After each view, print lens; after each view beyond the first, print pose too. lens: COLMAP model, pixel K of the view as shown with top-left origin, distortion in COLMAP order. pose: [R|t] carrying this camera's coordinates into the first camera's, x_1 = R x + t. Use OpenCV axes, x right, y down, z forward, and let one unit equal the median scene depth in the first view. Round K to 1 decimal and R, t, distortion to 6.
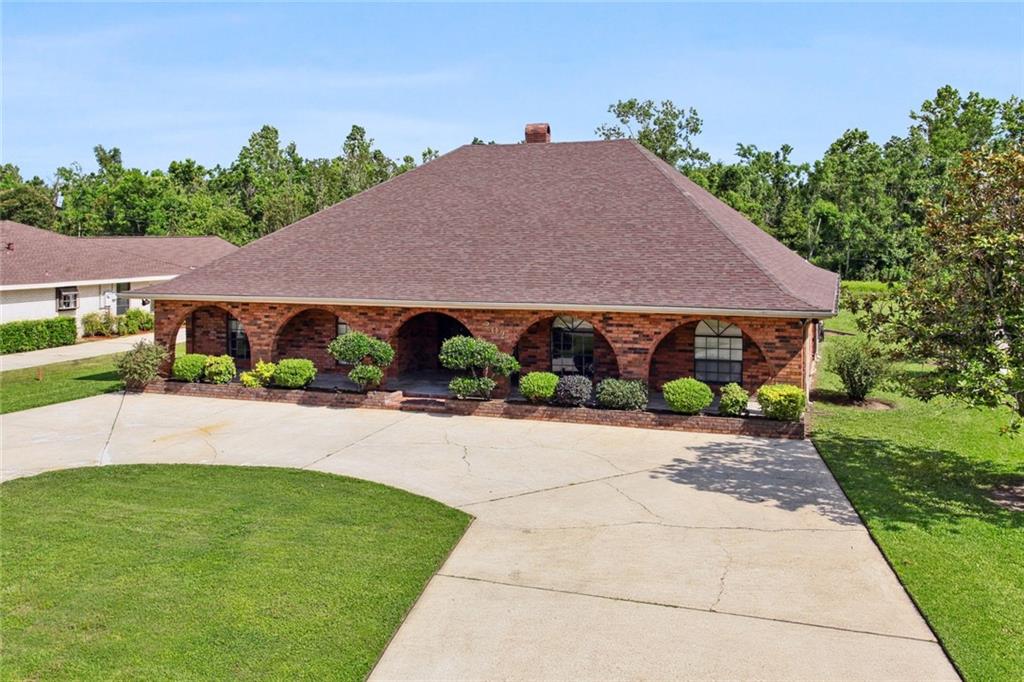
lens RADIAL K [[892.7, 0, 510.6], [0, 892.7, 337.8], [0, 0, 1]] dist [0.010864, -0.007208]
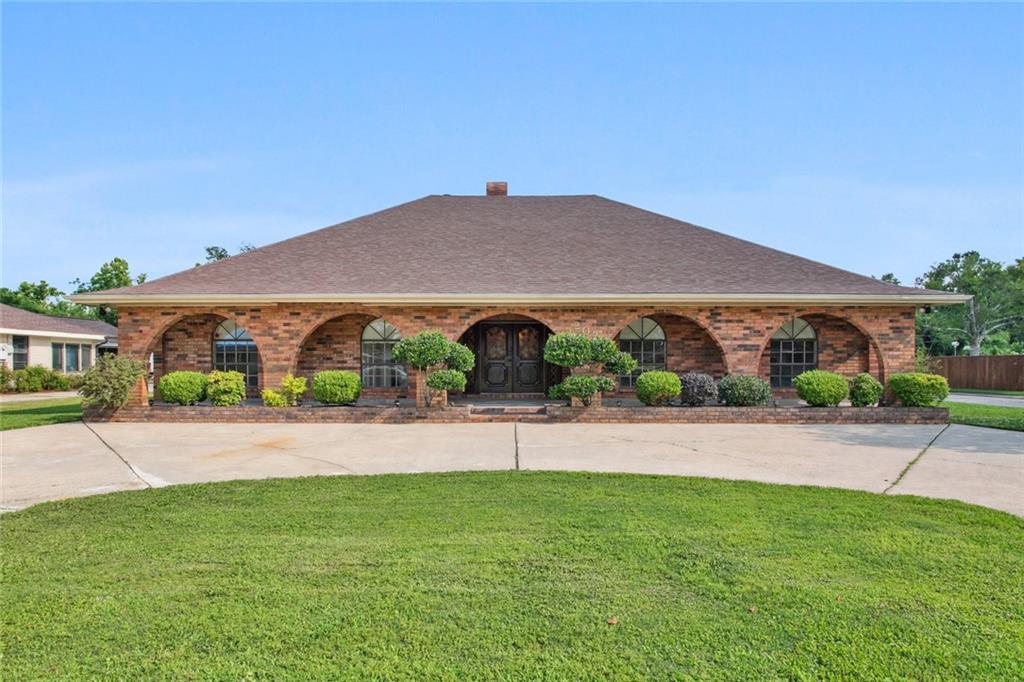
lens RADIAL K [[620.4, 0, 538.7], [0, 620.4, 413.6], [0, 0, 1]] dist [-0.006066, 0.001883]
pose [[0.941885, -0.024508, 0.335039, -0.263028], [0.032809, 0.999278, -0.019138, 0.081530], [-0.334328, 0.029018, 0.942010, 0.412246]]
